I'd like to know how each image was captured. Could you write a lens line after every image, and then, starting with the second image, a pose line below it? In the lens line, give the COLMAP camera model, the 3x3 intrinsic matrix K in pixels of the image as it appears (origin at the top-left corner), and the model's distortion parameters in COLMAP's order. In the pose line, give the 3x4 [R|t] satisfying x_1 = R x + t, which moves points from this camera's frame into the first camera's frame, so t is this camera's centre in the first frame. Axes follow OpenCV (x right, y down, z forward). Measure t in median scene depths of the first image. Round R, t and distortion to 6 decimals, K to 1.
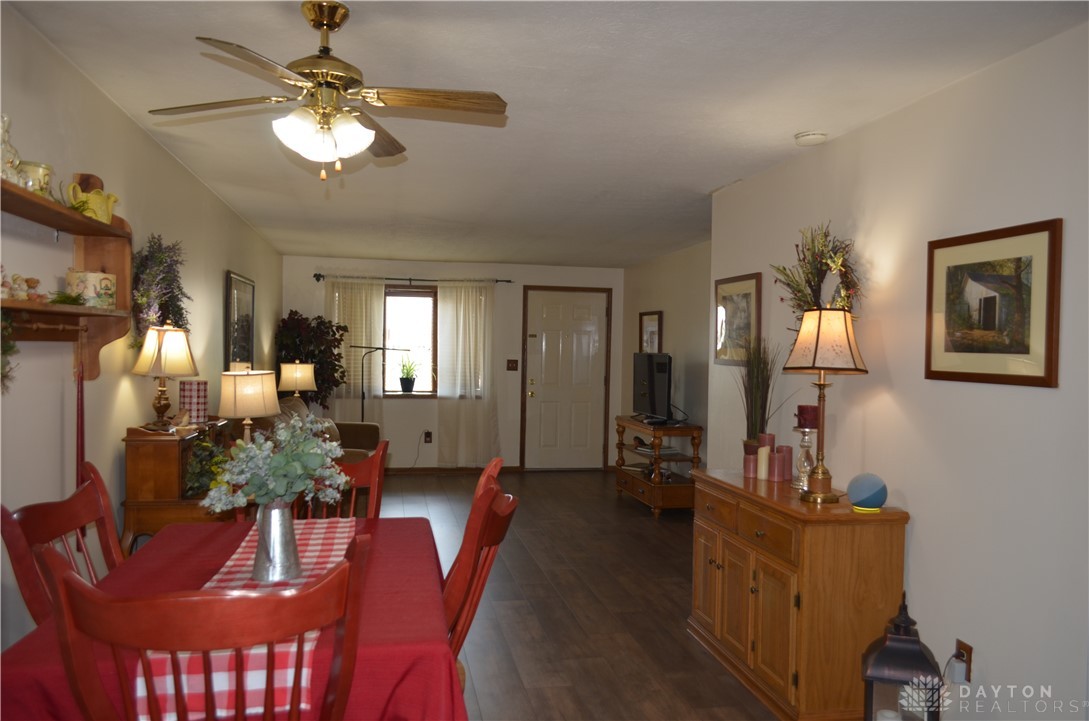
lens RADIAL K [[848.9, 0, 558.3], [0, 848.9, 374.4], [0, 0, 1]] dist [-0.010643, 0.004789]
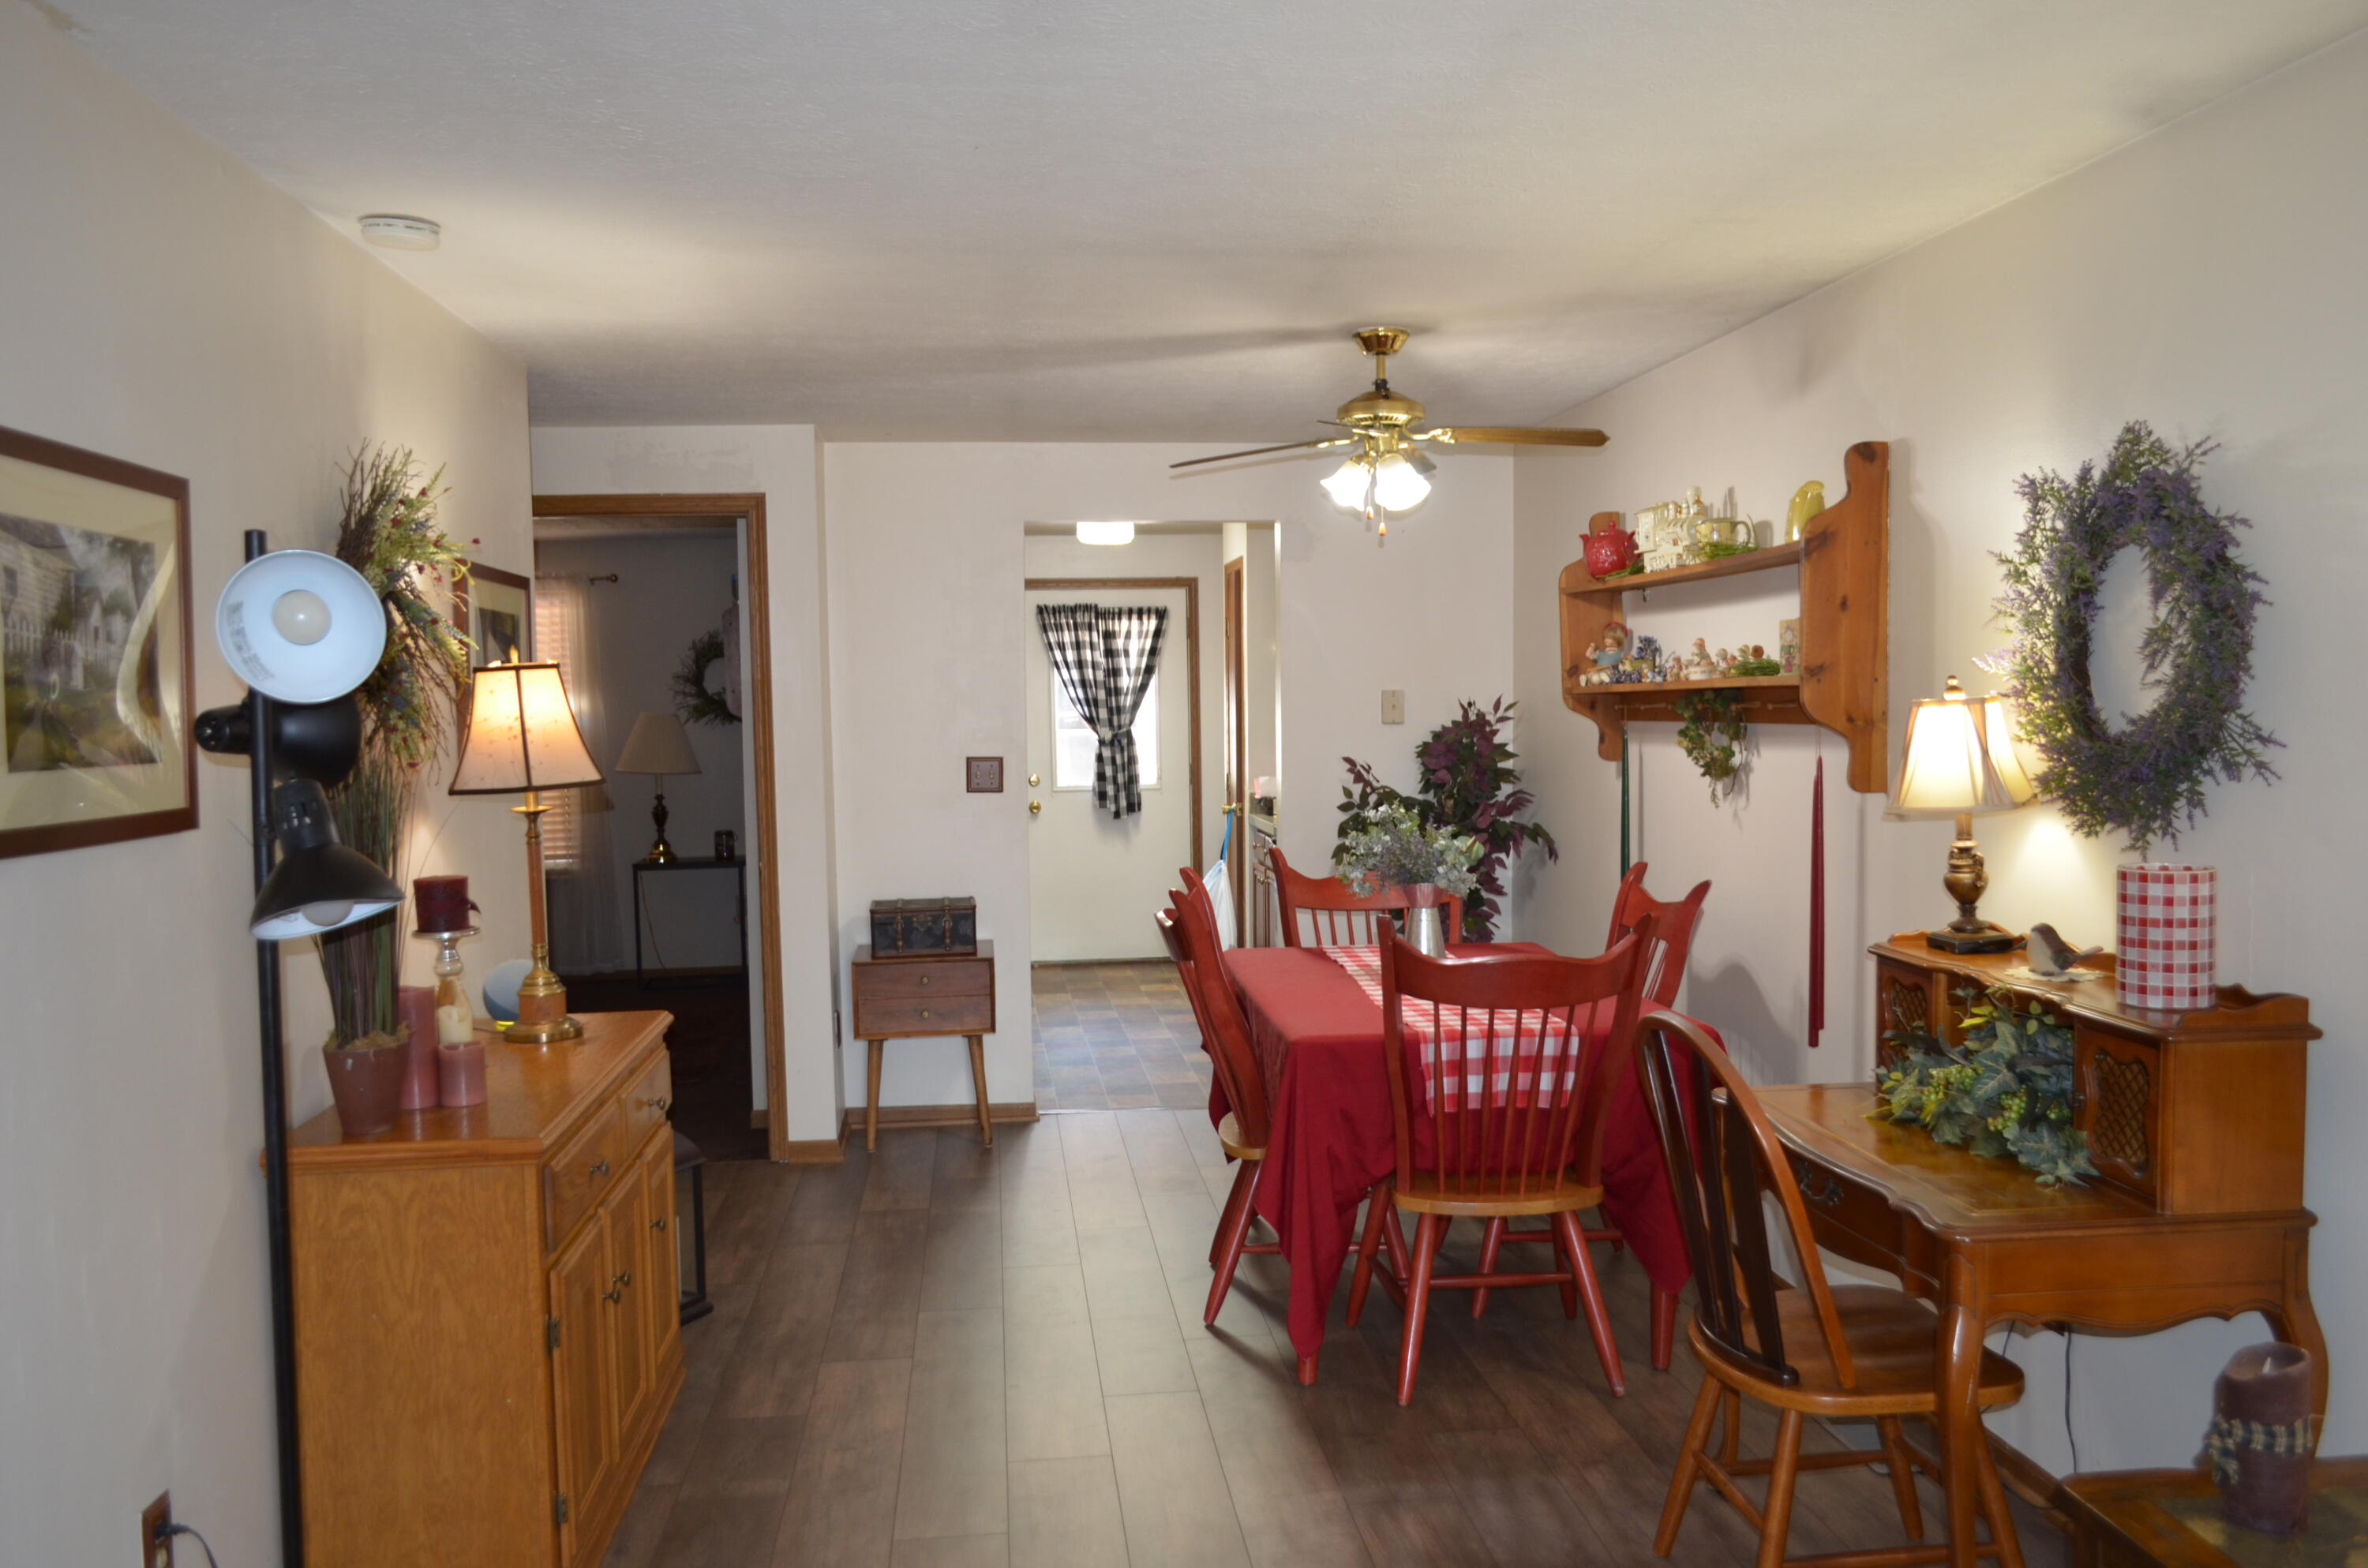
lens RADIAL K [[1844.2, 0, 1201.4], [0, 1844.2, 812.3], [0, 0, 1]] dist [-0.007275, -0.000248]
pose [[-0.996848, -0.007181, 0.079009, -0.067900], [0.000485, 0.995325, 0.096579, -0.034048], [-0.079333, 0.096313, -0.992185, 0.773560]]
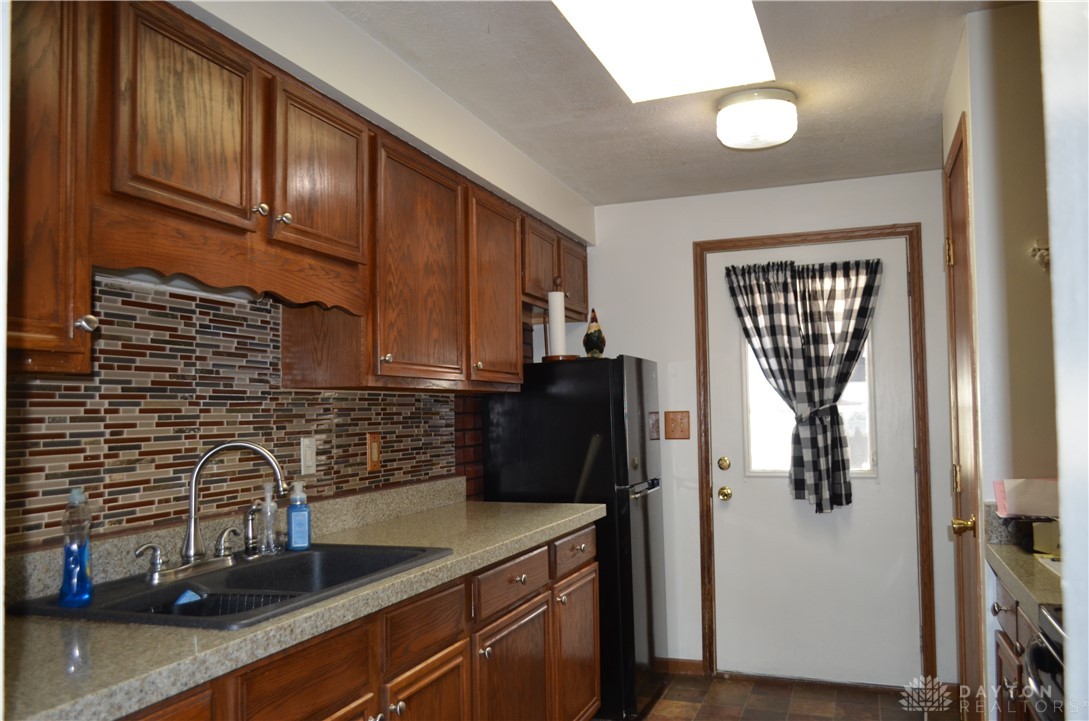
lens RADIAL K [[848.2, 0, 552.5], [0, 848.2, 373.5], [0, 0, 1]] dist [-0.007275, -0.000248]
pose [[-0.849185, 0.020176, 0.527711, -0.042037], [0.017700, 0.999796, -0.009741, 0.009259], [-0.527799, 0.001068, -0.849368, 0.104574]]
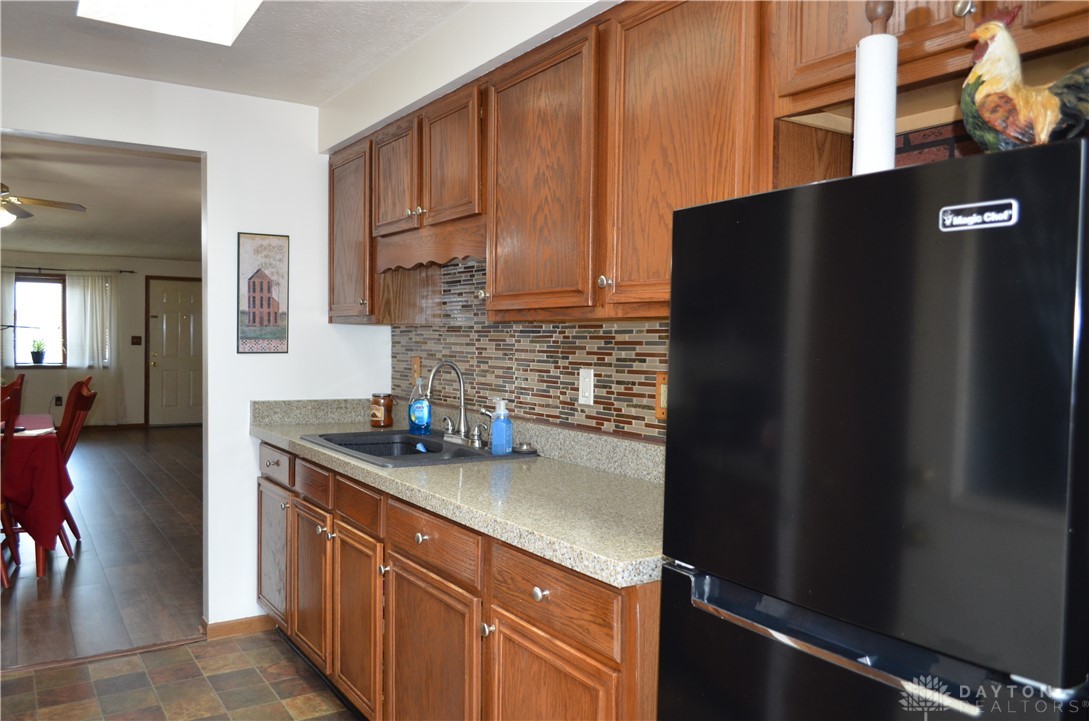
lens RADIAL K [[855.3, 0, 544.5], [0, 855.3, 360.5], [0, 0, 1]] dist [0.000622, 0.000872]
pose [[0.935227, -0.011993, 0.353847, 0.063122], [0.011886, 0.999926, 0.002476, 0.023134], [-0.353850, 0.001891, 0.935300, -0.382247]]
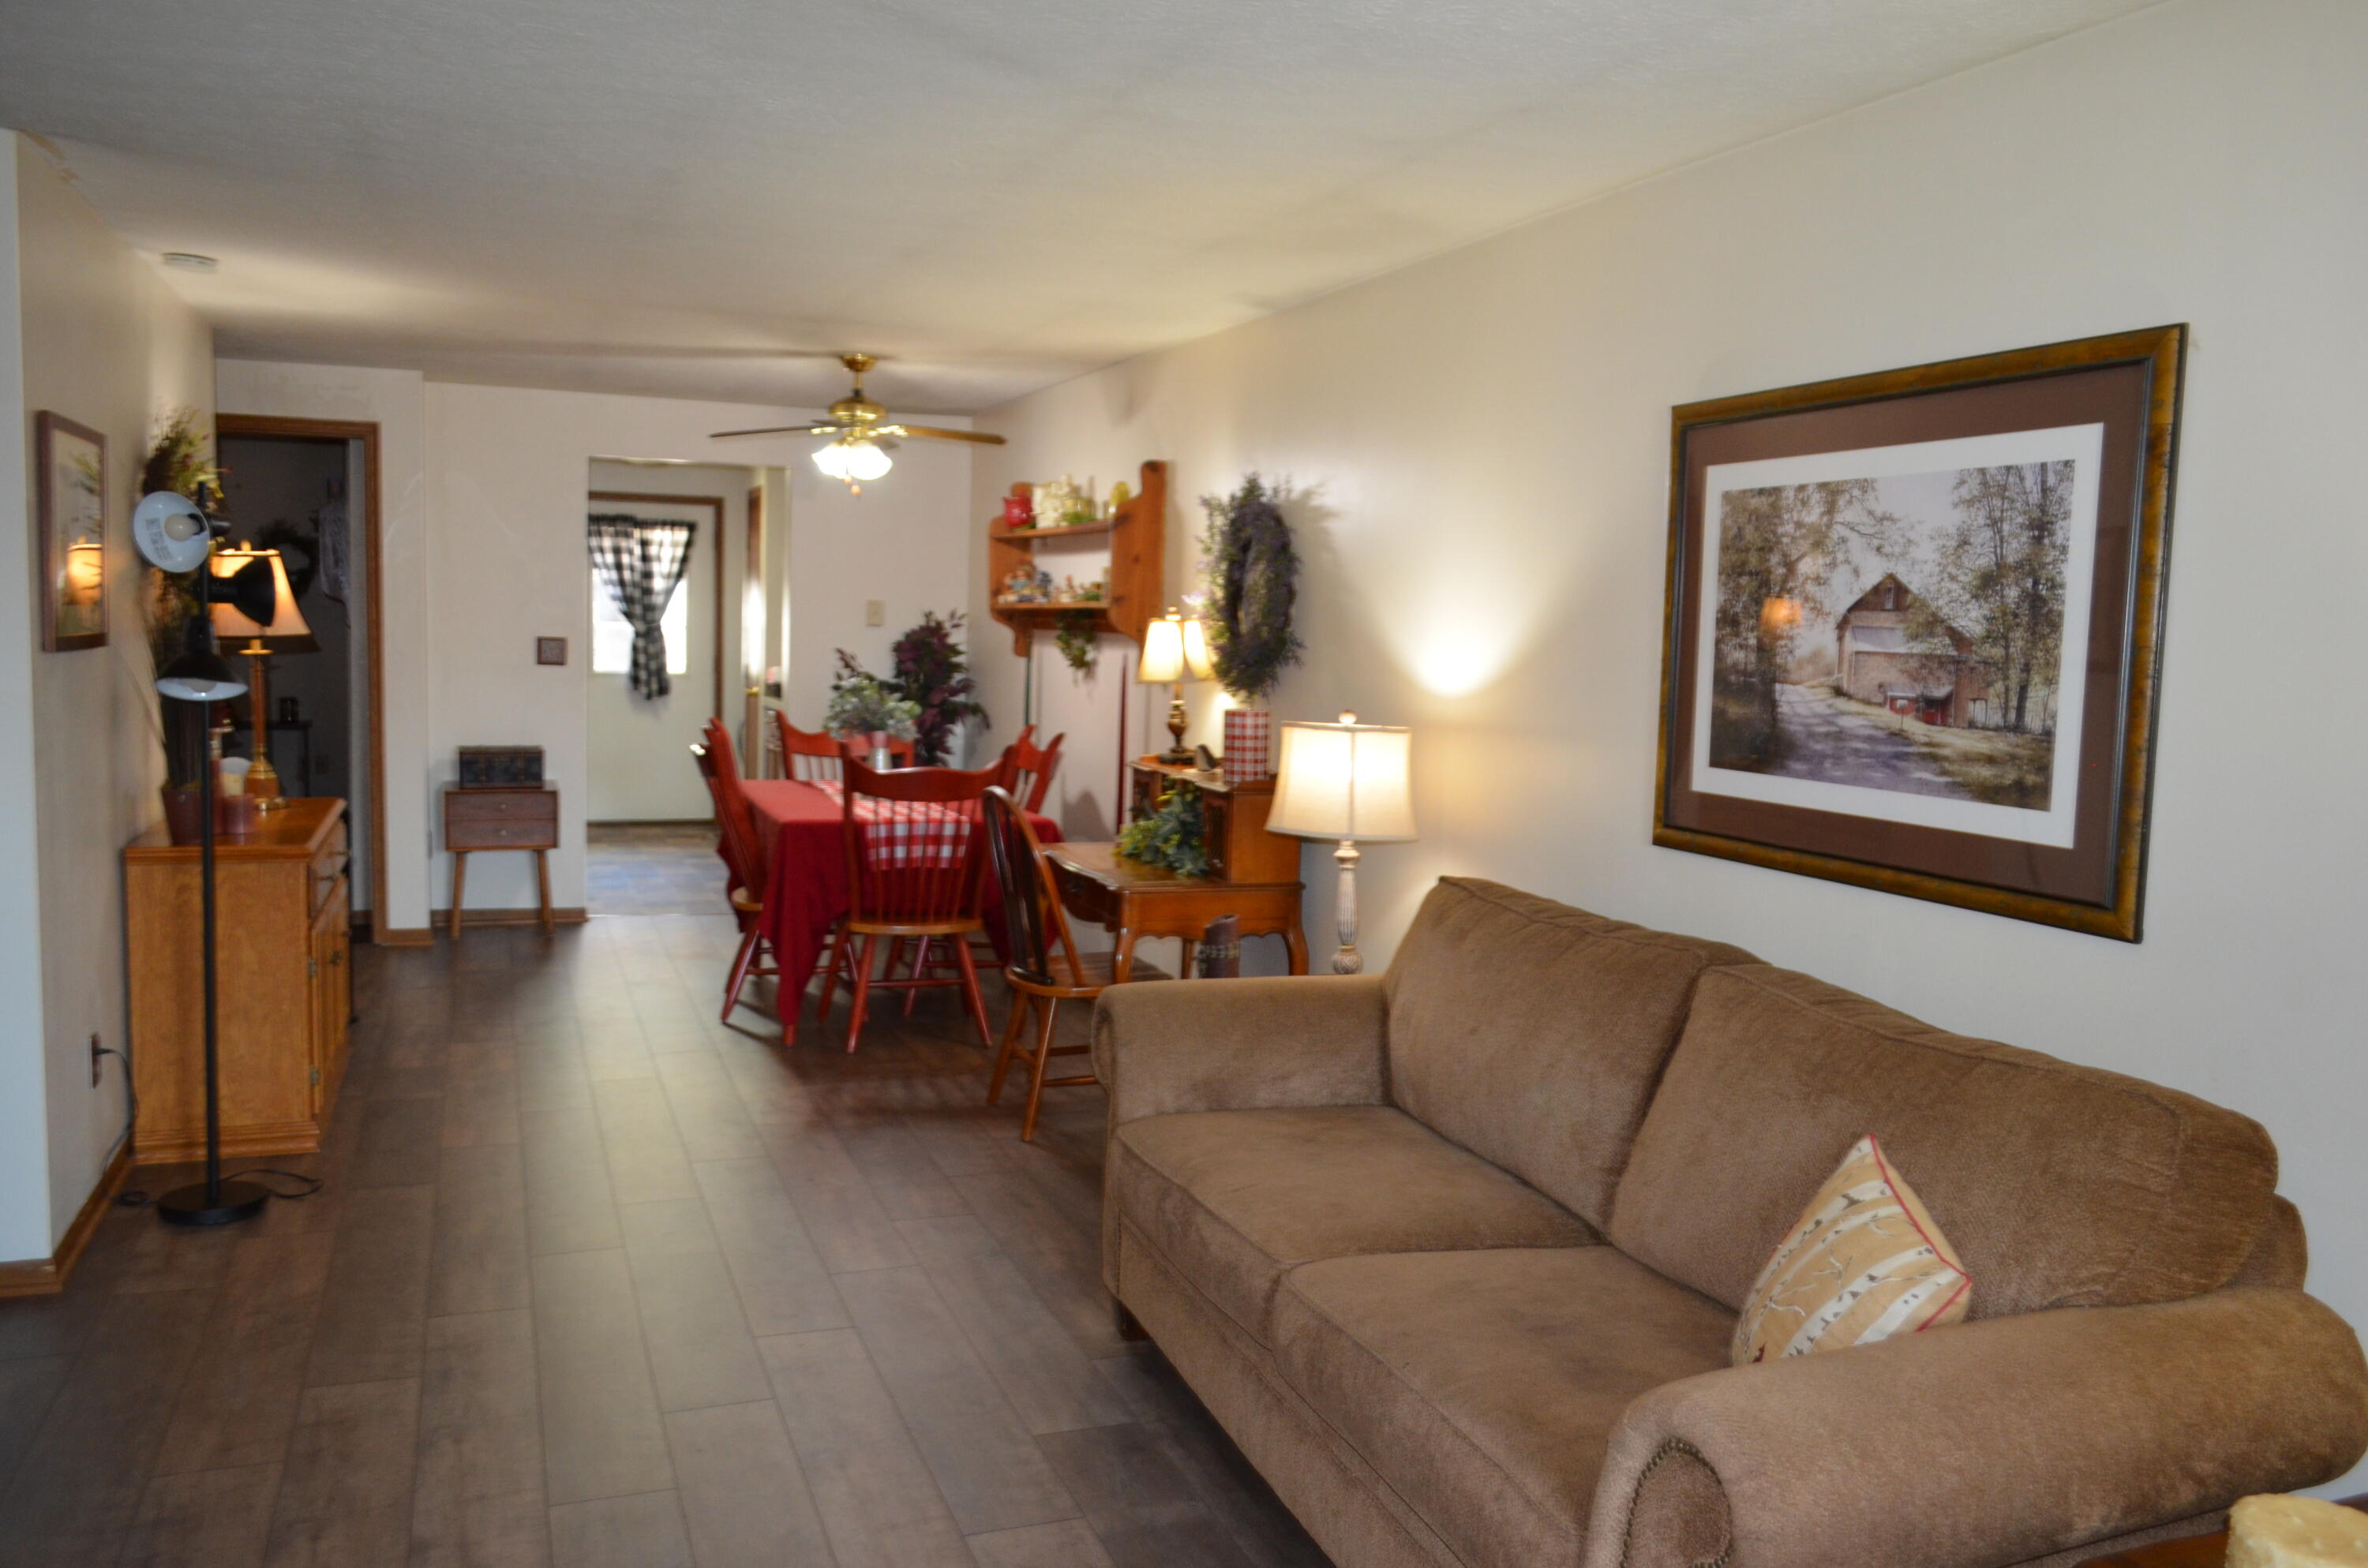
lens RADIAL K [[1844.2, 0, 1201.4], [0, 1844.2, 812.3], [0, 0, 1]] dist [-0.007275, -0.000248]
pose [[-0.983730, -0.030543, -0.177038, -0.086132], [-0.054898, 0.989413, 0.134347, -0.041244], [0.171061, 0.141880, -0.974991, 1.029522]]
